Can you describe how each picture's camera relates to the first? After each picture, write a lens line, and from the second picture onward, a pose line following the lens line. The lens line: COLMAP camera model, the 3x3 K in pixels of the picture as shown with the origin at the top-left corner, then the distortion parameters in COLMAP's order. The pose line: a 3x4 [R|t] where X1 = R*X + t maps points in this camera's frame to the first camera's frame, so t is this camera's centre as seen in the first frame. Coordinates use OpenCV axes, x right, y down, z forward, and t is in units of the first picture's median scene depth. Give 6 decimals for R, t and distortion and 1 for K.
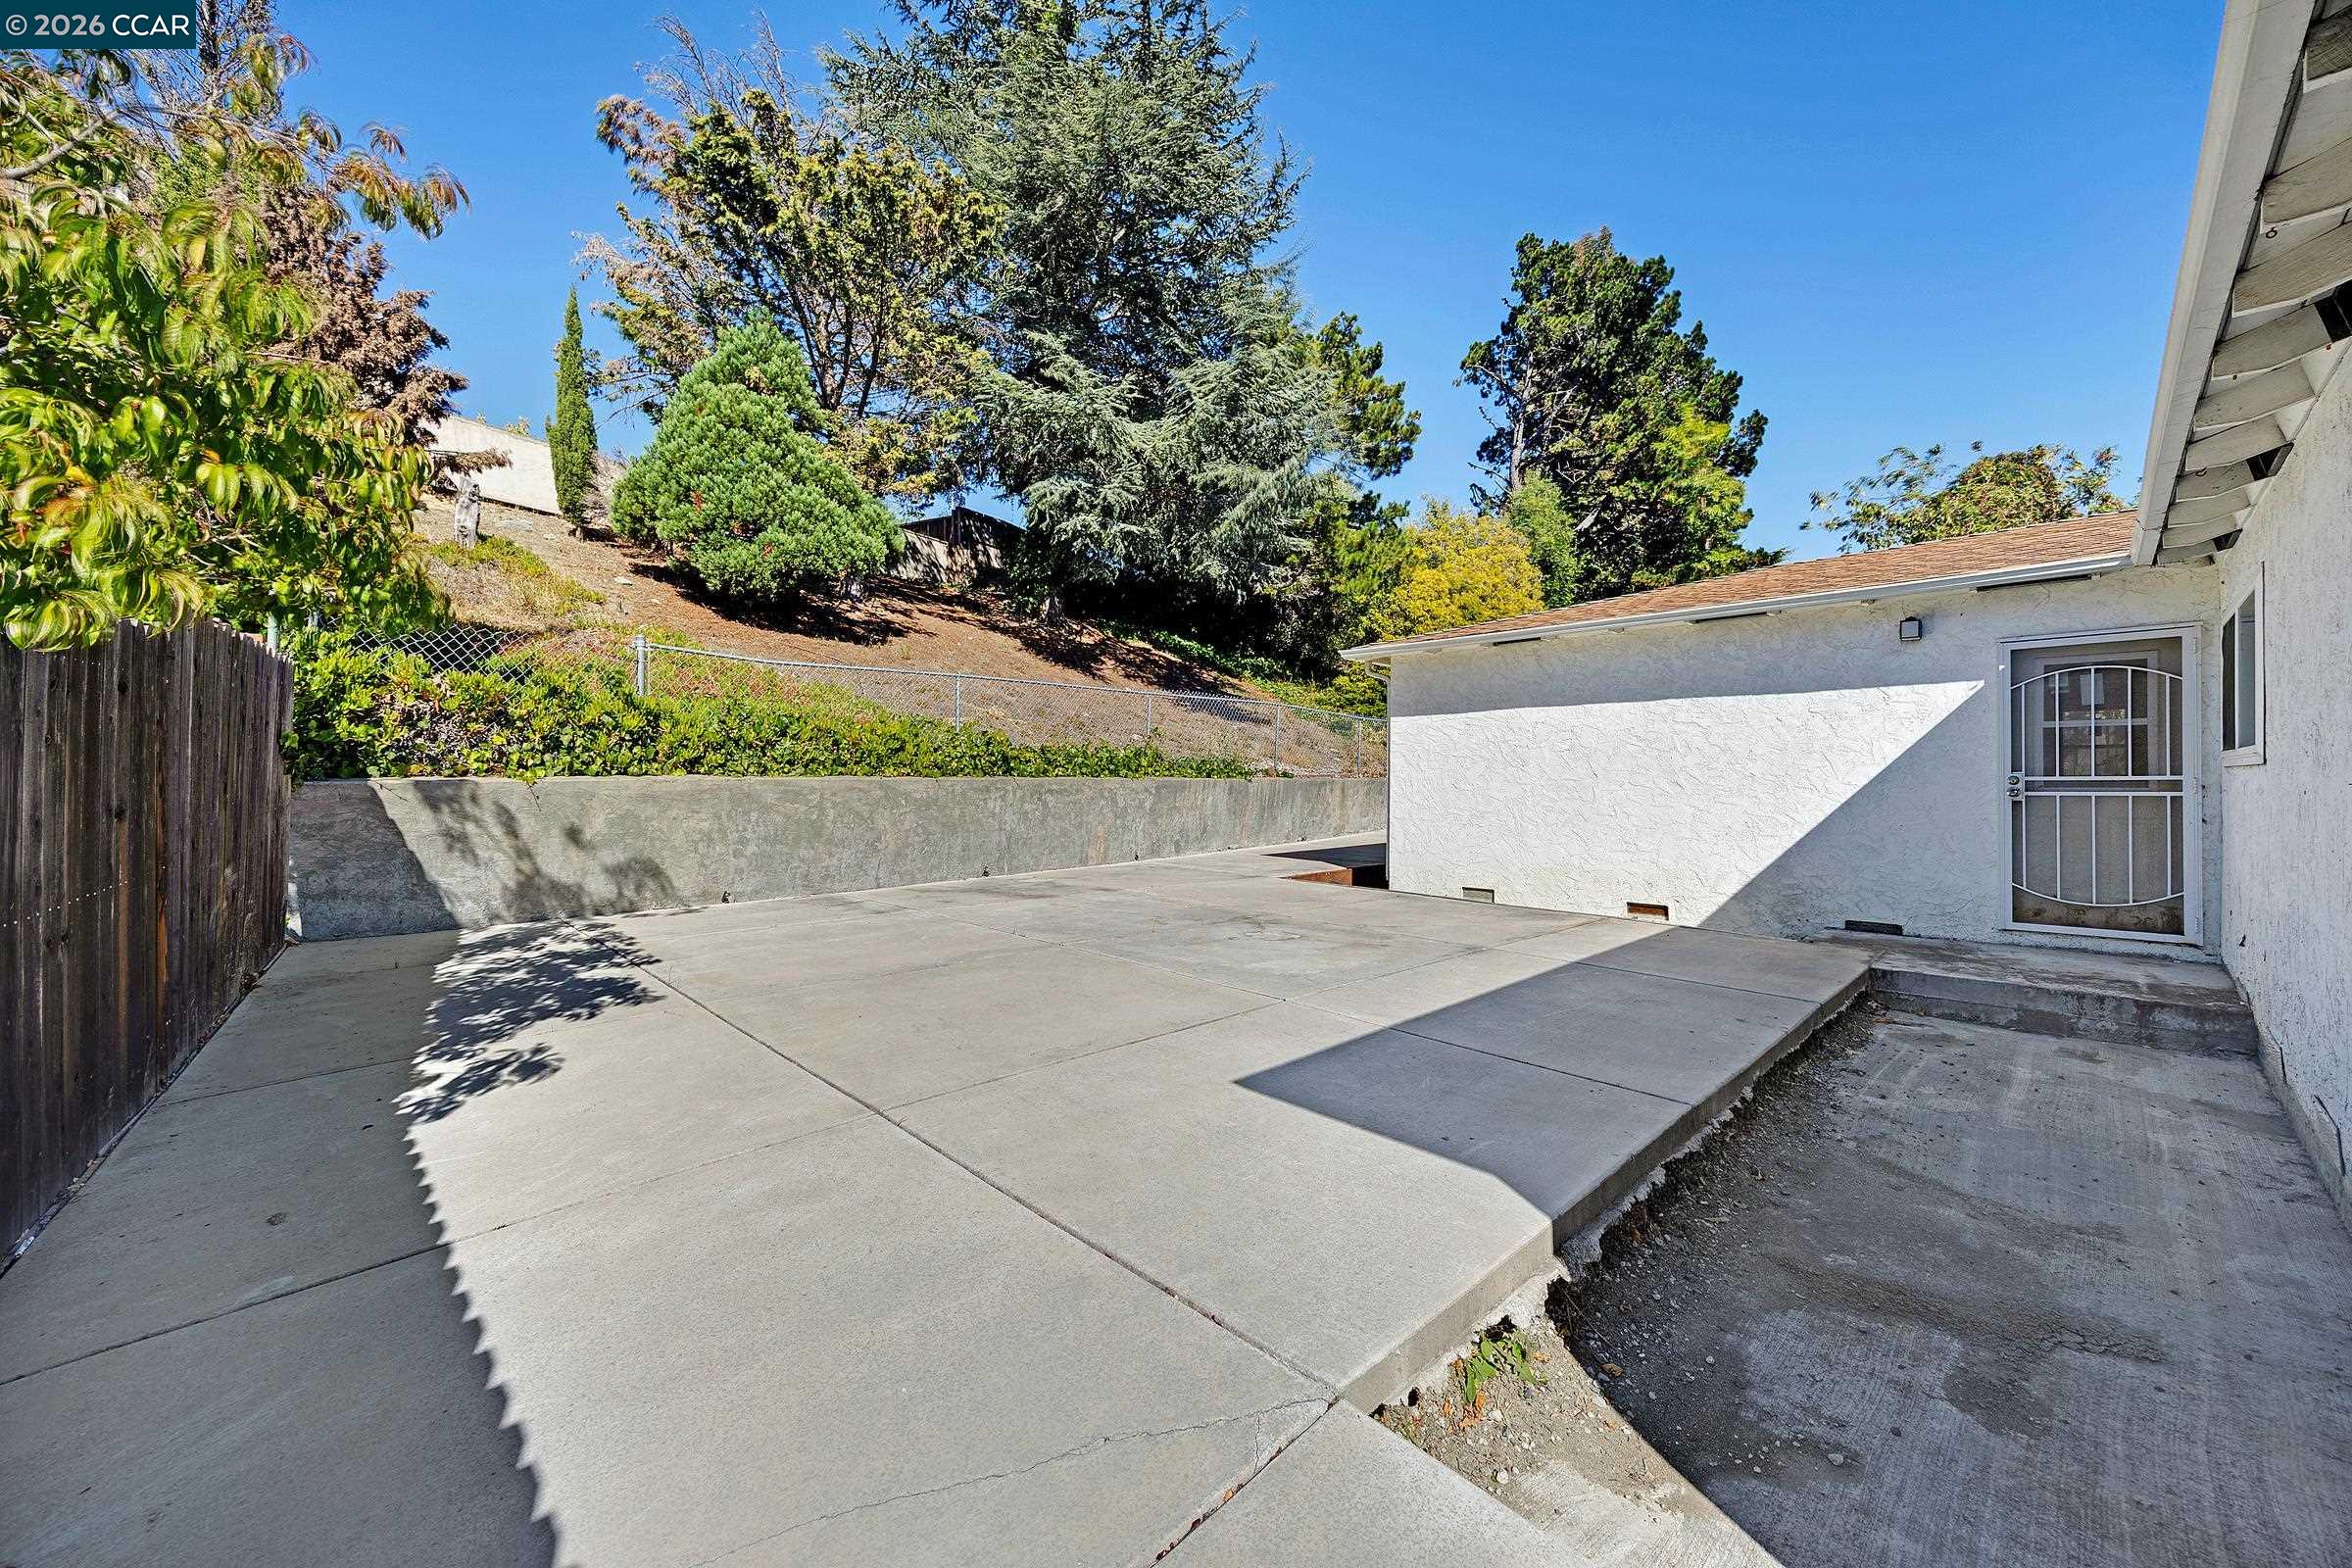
lens RADIAL K [[897.5, 0, 1181.3], [0, 897.5, 770.5], [0, 0, 1]] dist [0.000632, -0.000360]
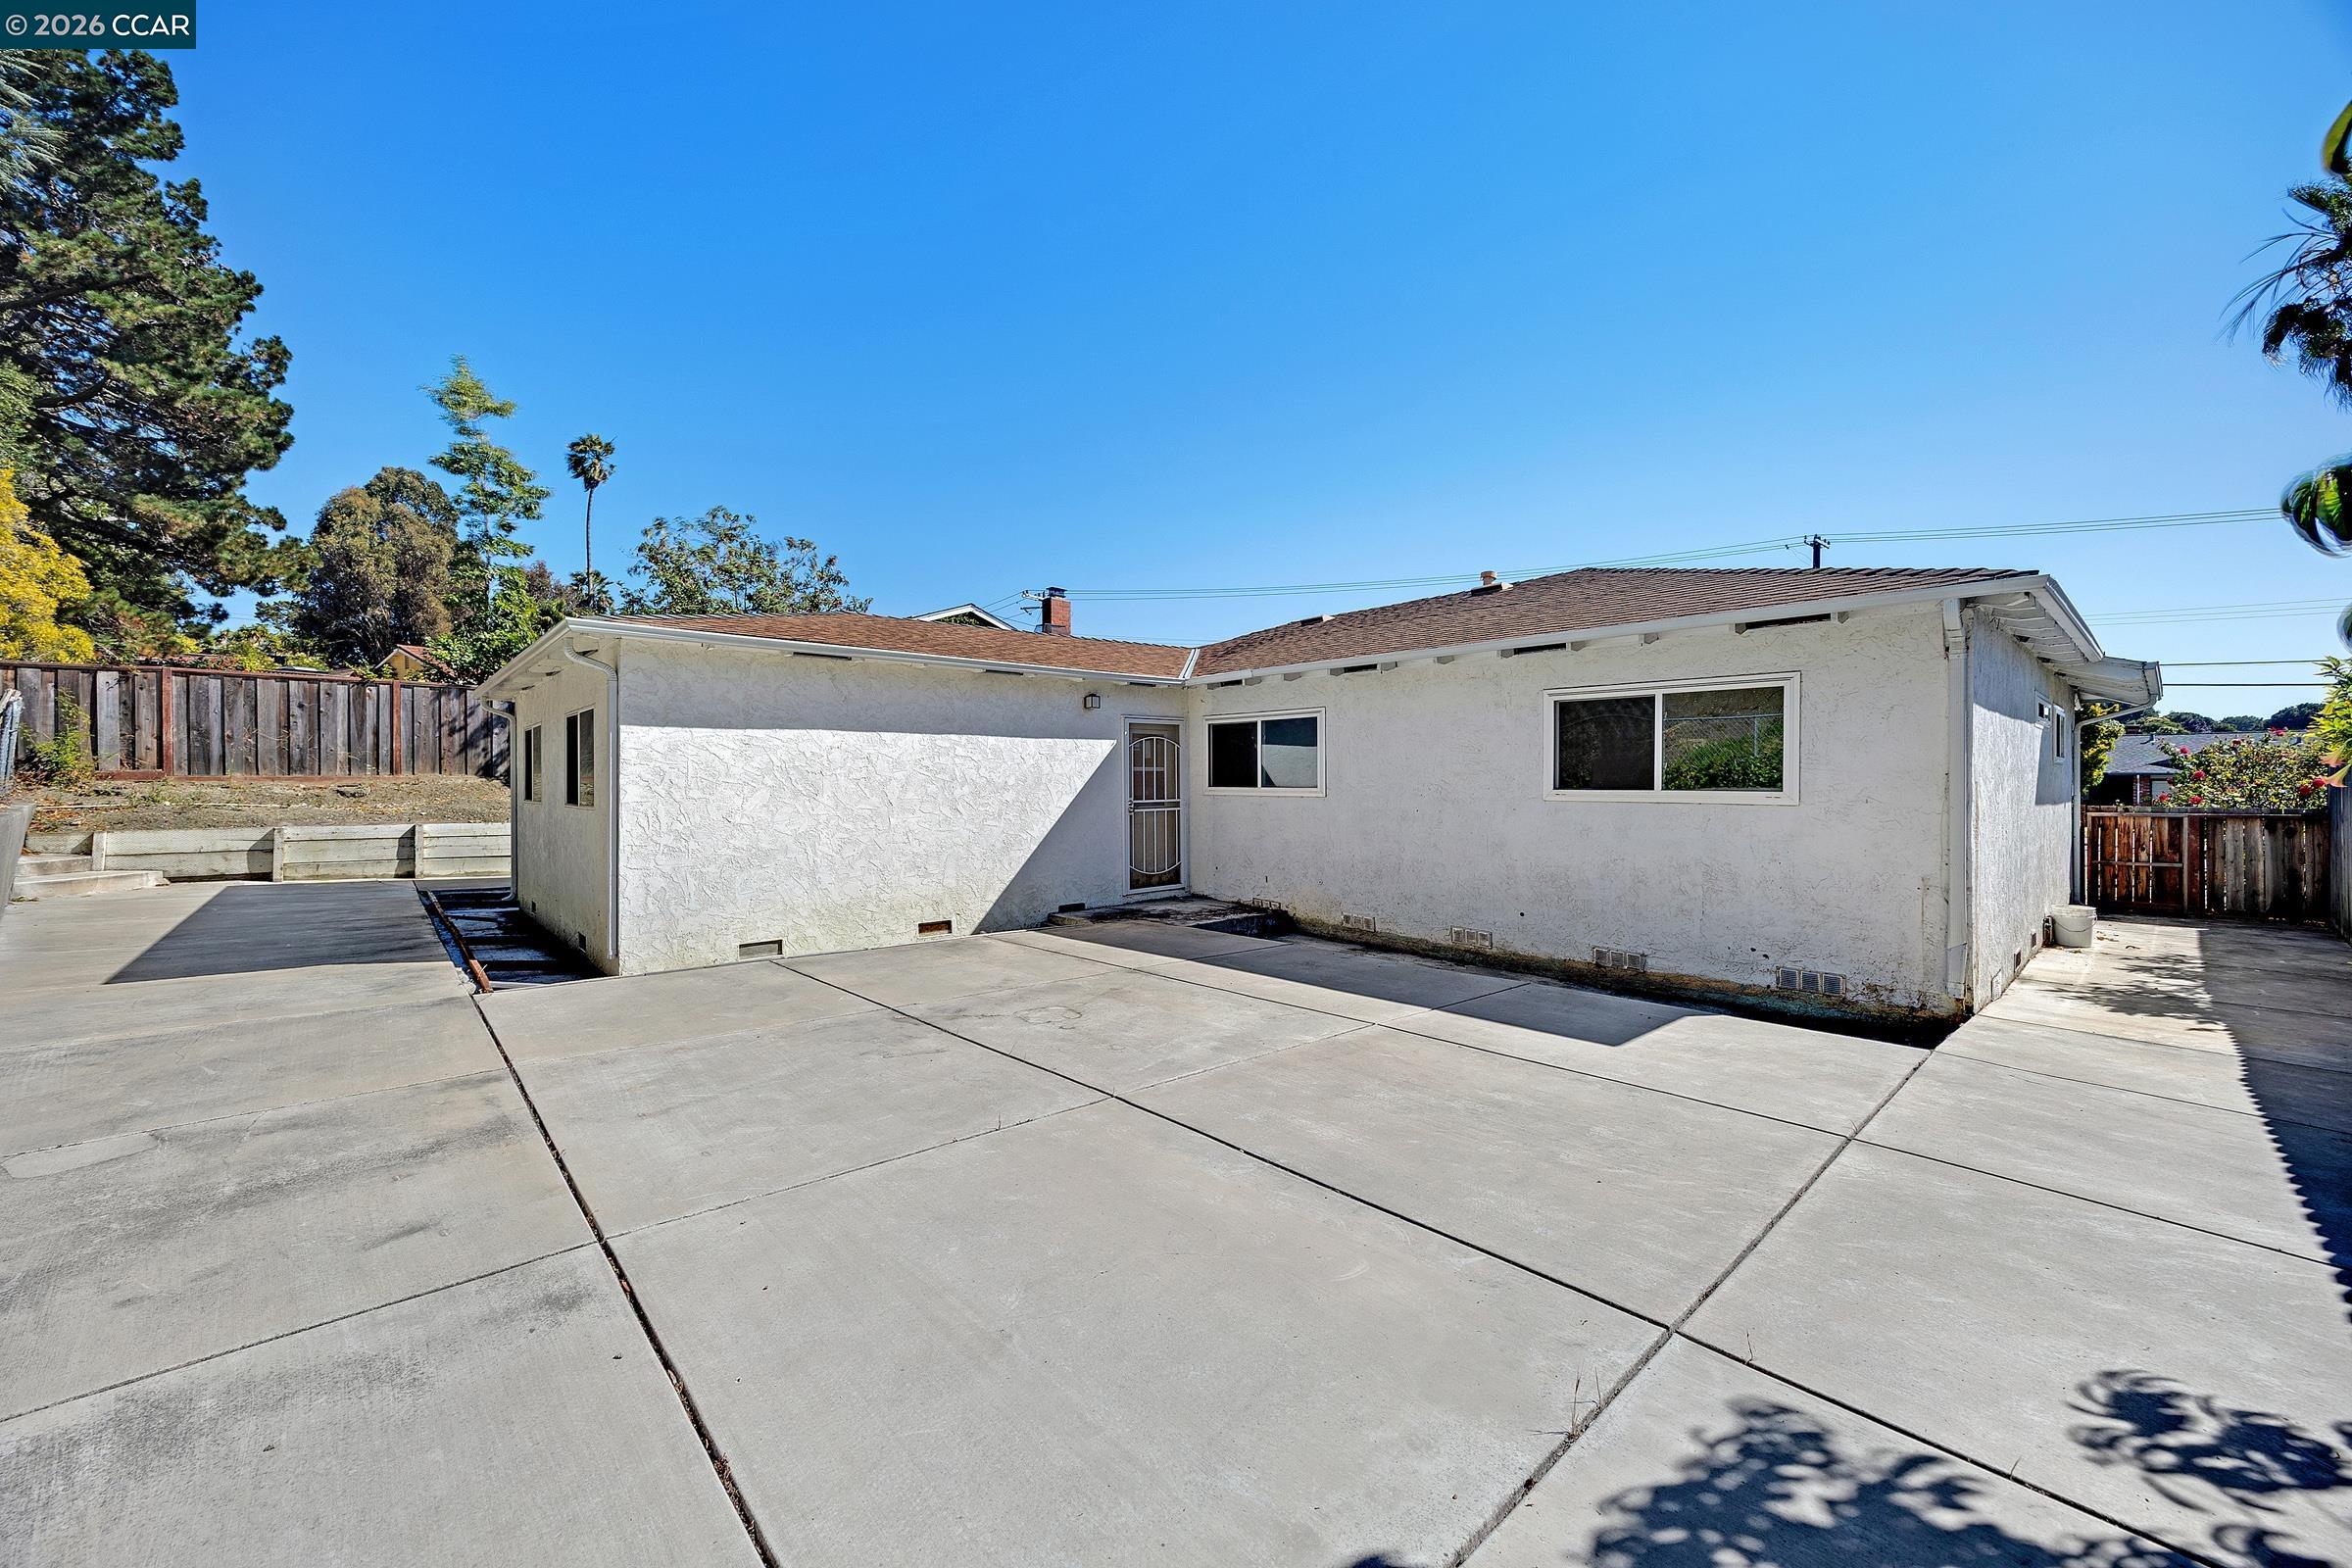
lens RADIAL K [[897.5, 0, 1178.5], [0, 897.5, 787.3], [0, 0, 1]] dist [0.000632, -0.000360]
pose [[0.042948, -0.004501, 0.999067, -0.598867], [-0.003329, 0.999984, 0.004648, -0.021799], [-0.999072, -0.003526, 0.042932, 0.724715]]
